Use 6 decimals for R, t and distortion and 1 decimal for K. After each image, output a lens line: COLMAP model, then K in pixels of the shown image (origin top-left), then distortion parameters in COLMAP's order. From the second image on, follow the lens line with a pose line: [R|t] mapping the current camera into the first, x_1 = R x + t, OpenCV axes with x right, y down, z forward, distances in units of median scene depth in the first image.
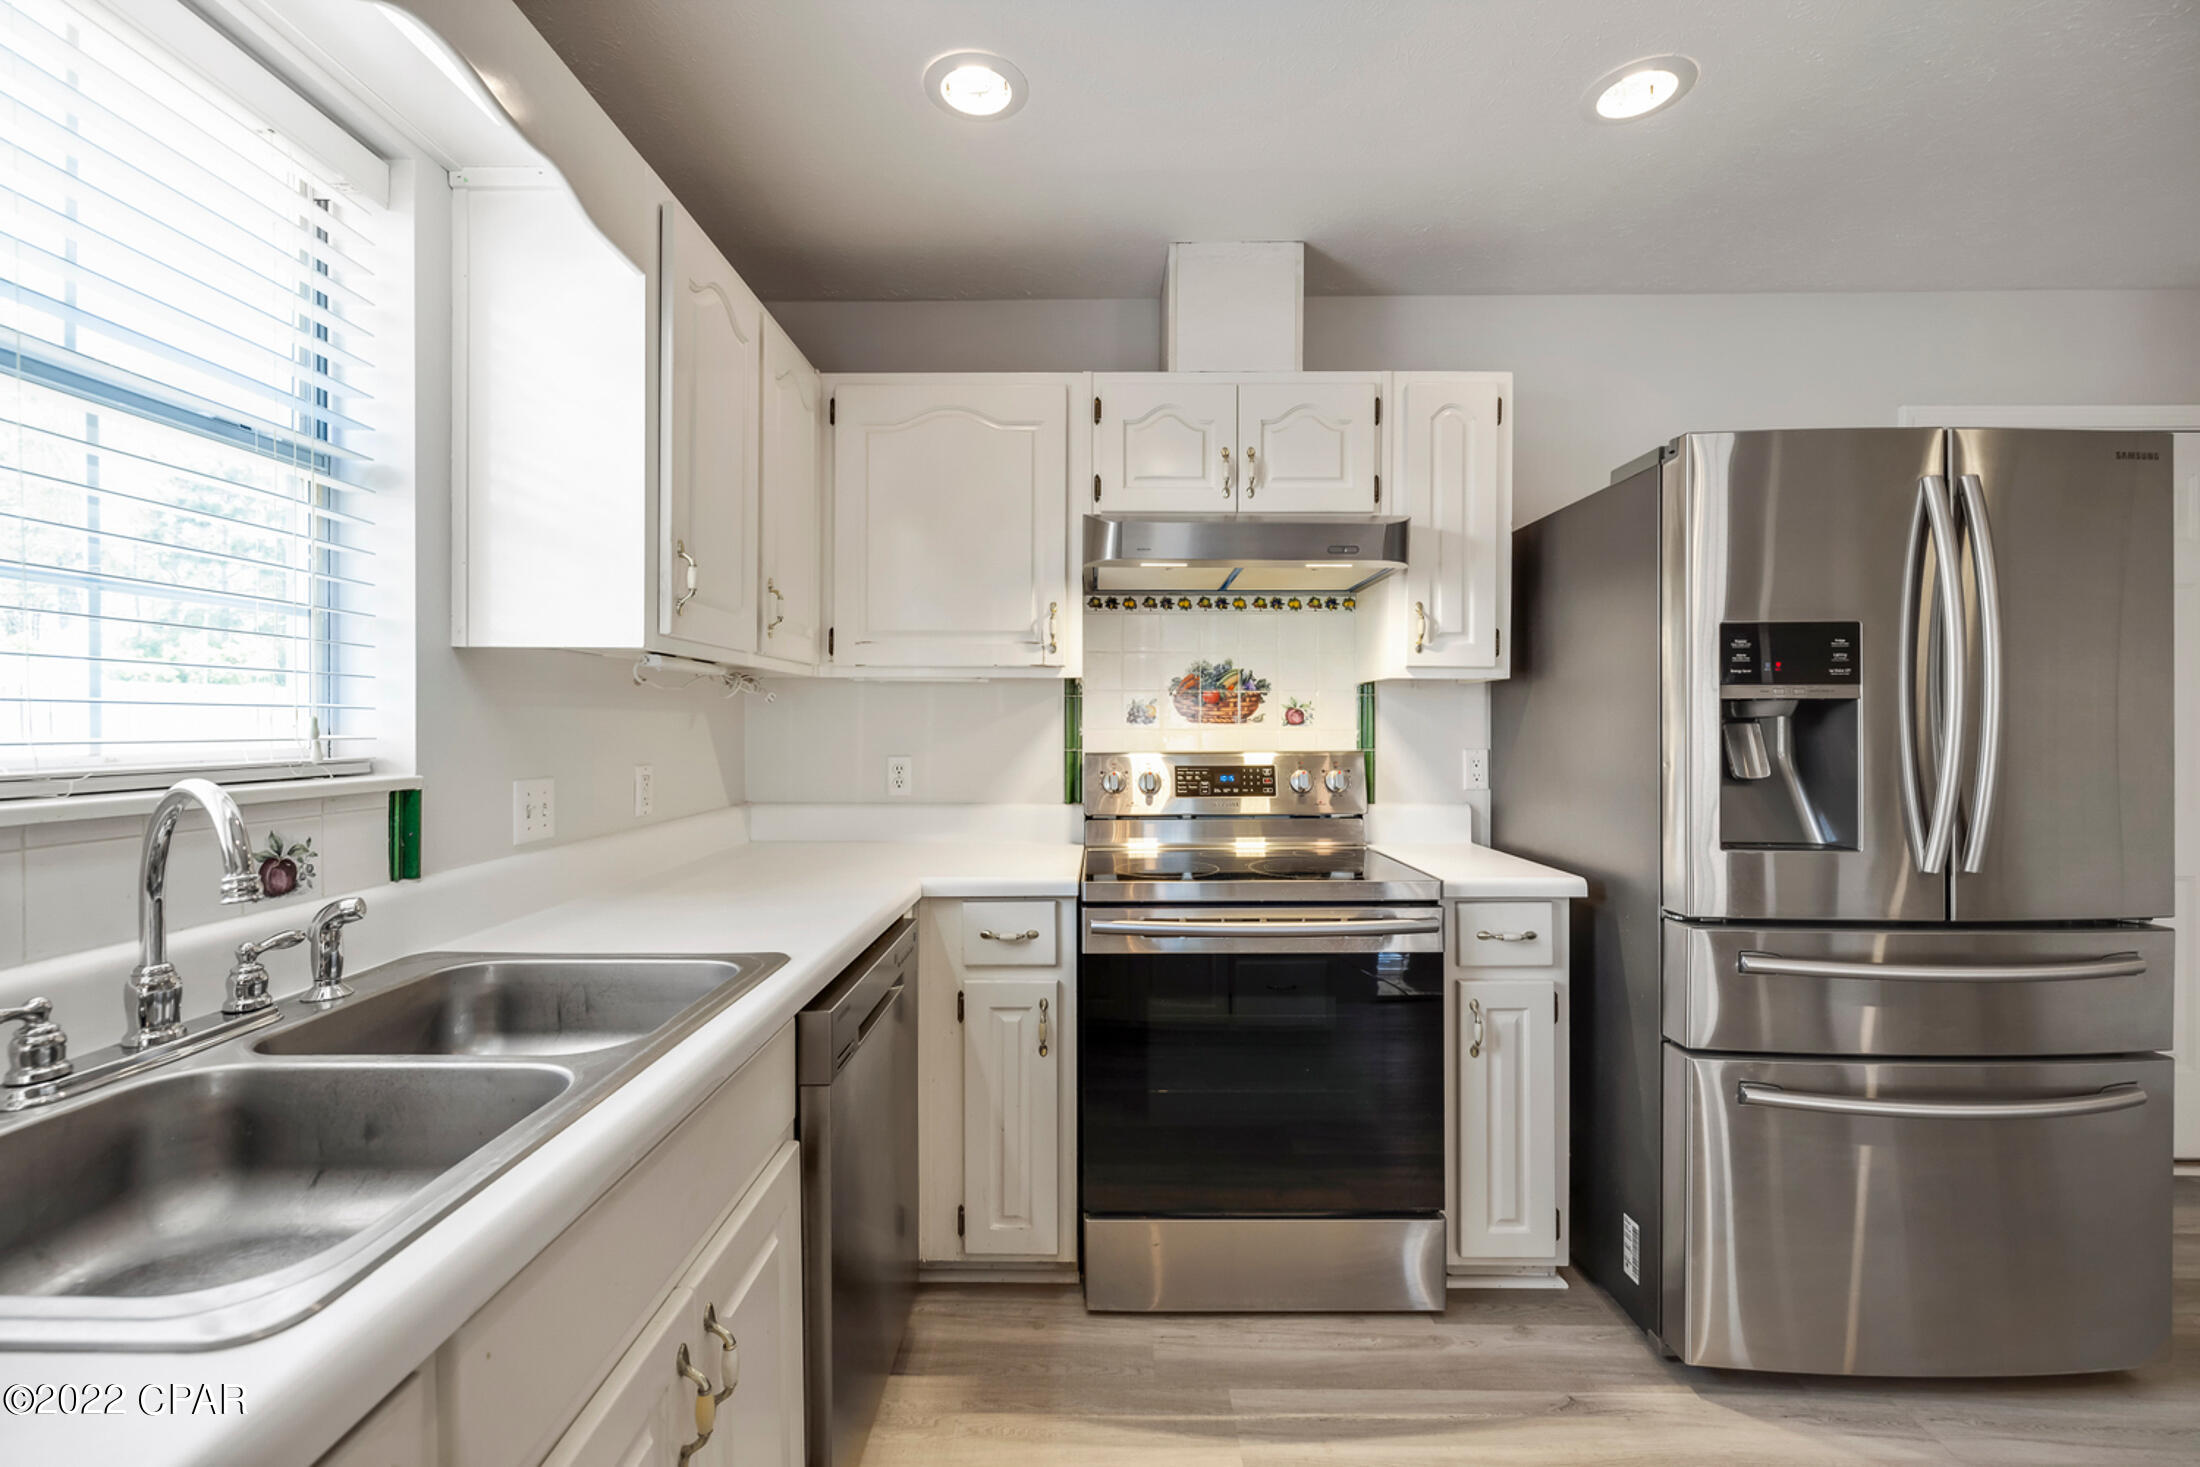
lens RADIAL K [[920.2, 0, 1087.0], [0, 920.2, 727.8], [0, 0, 1]] dist [-0.000262, 0.000174]
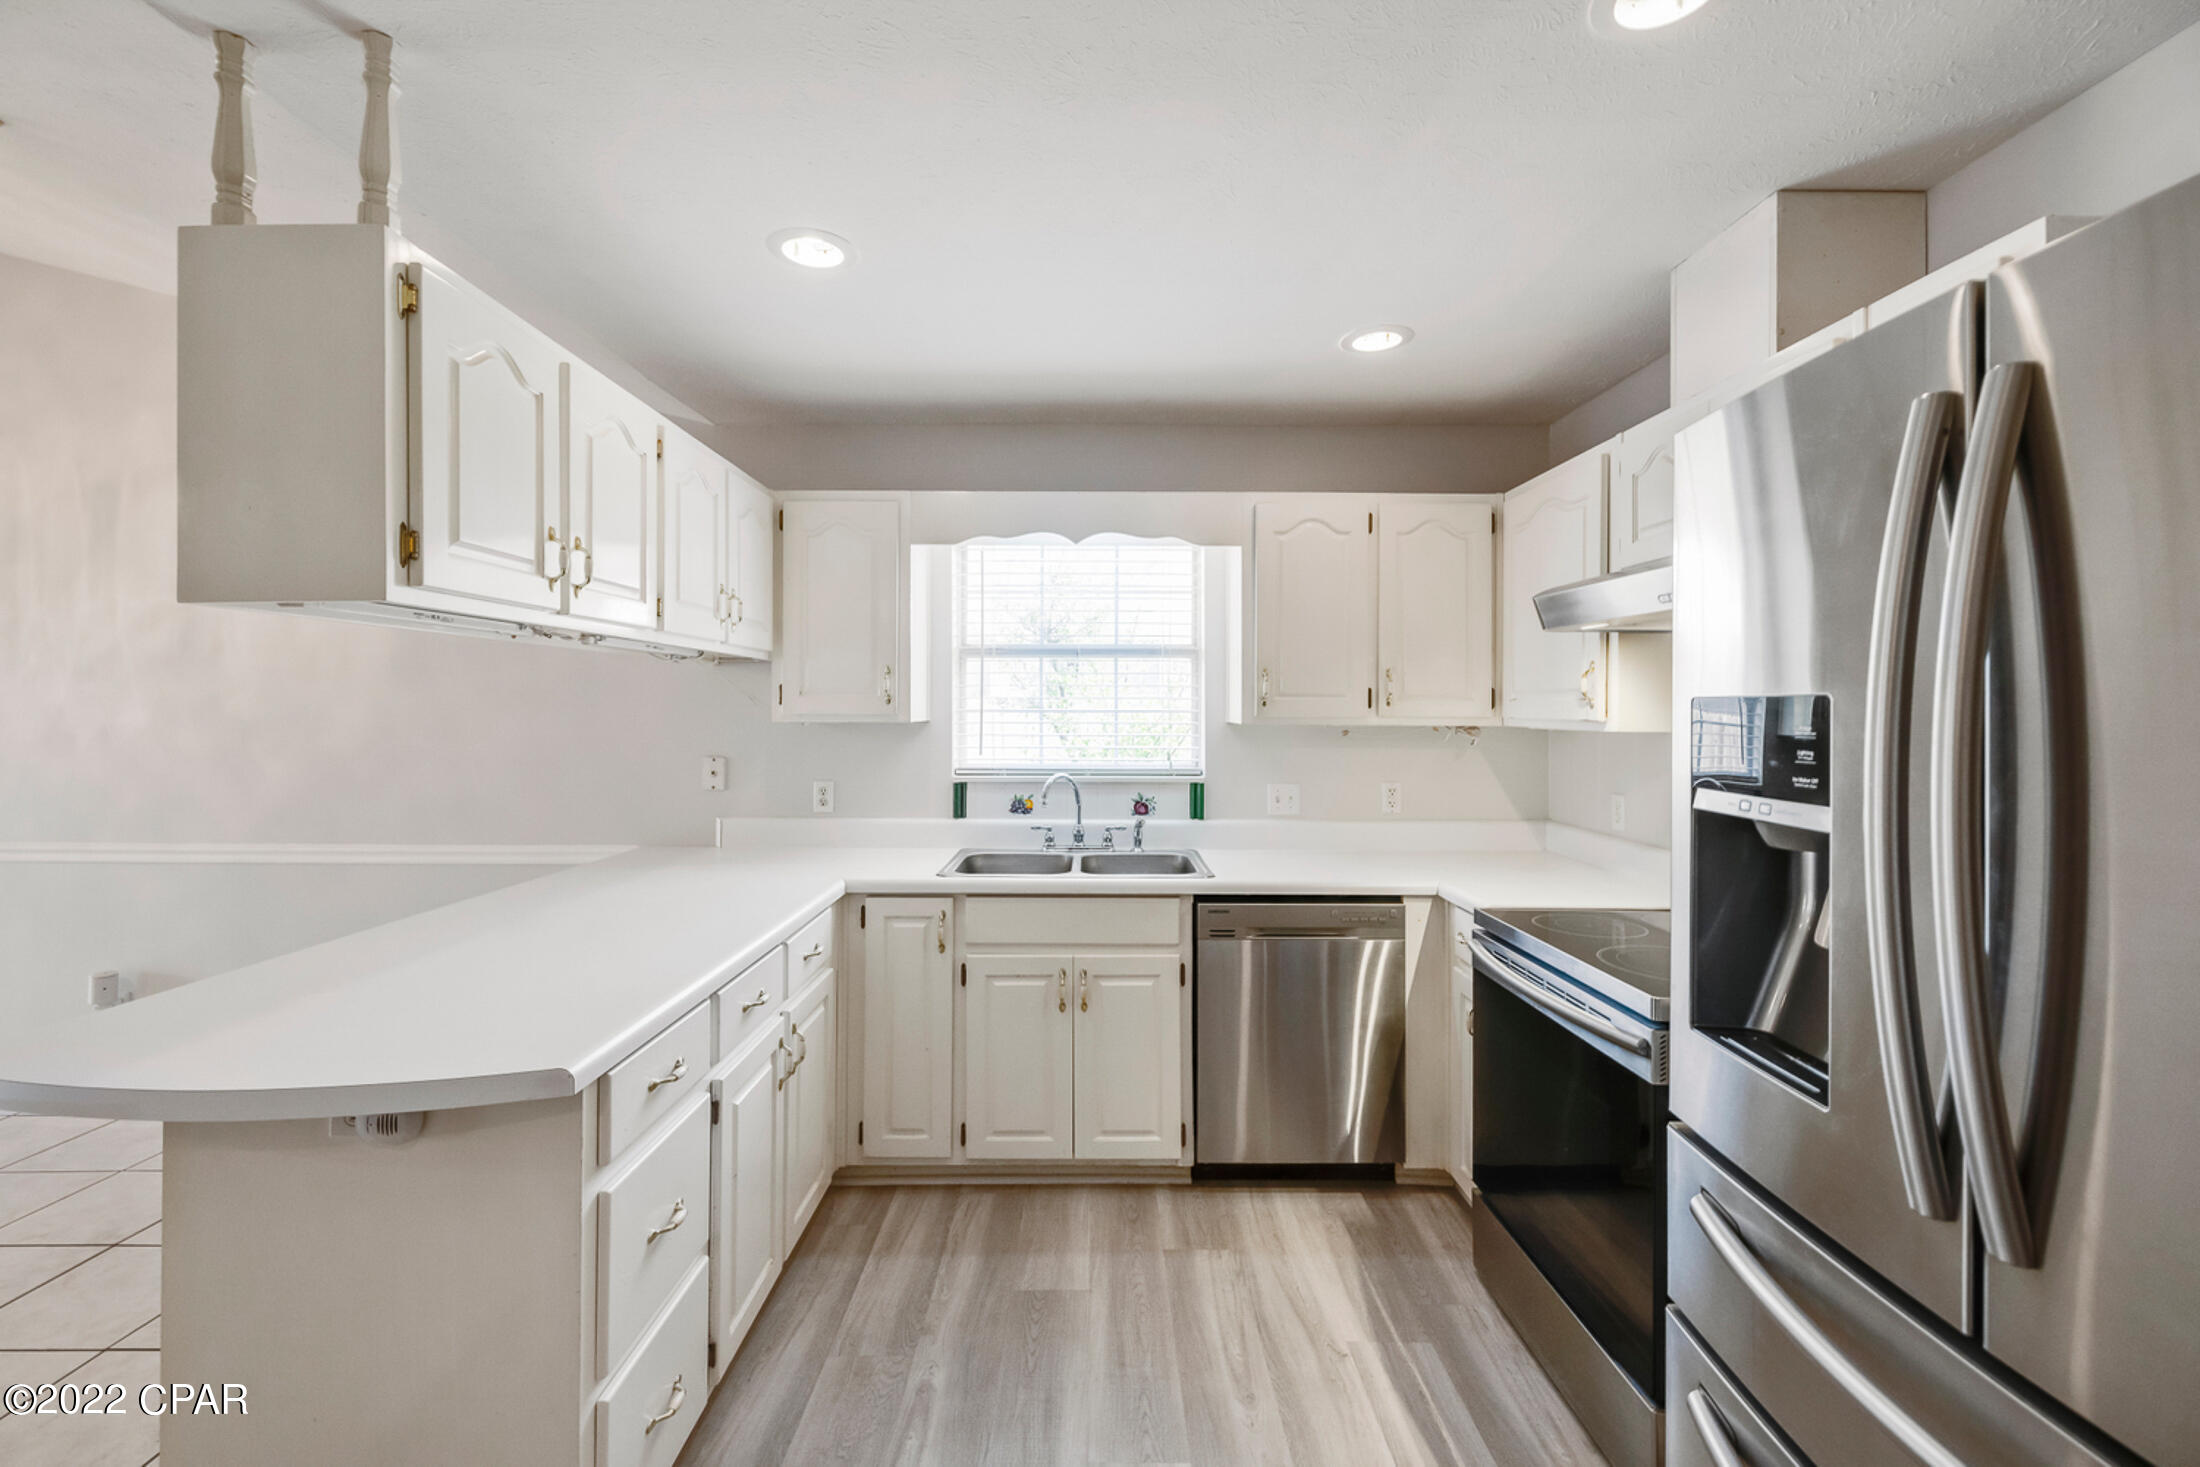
lens RADIAL K [[920.2, 0, 1108.3], [0, 920.2, 695.8], [0, 0, 1]] dist [-0.000262, 0.000174]
pose [[0.035197, -0.014557, -0.999274, 1.224860], [-0.010855, 0.999829, -0.014947, -0.089562], [0.999321, 0.011373, 0.035033, 0.483060]]
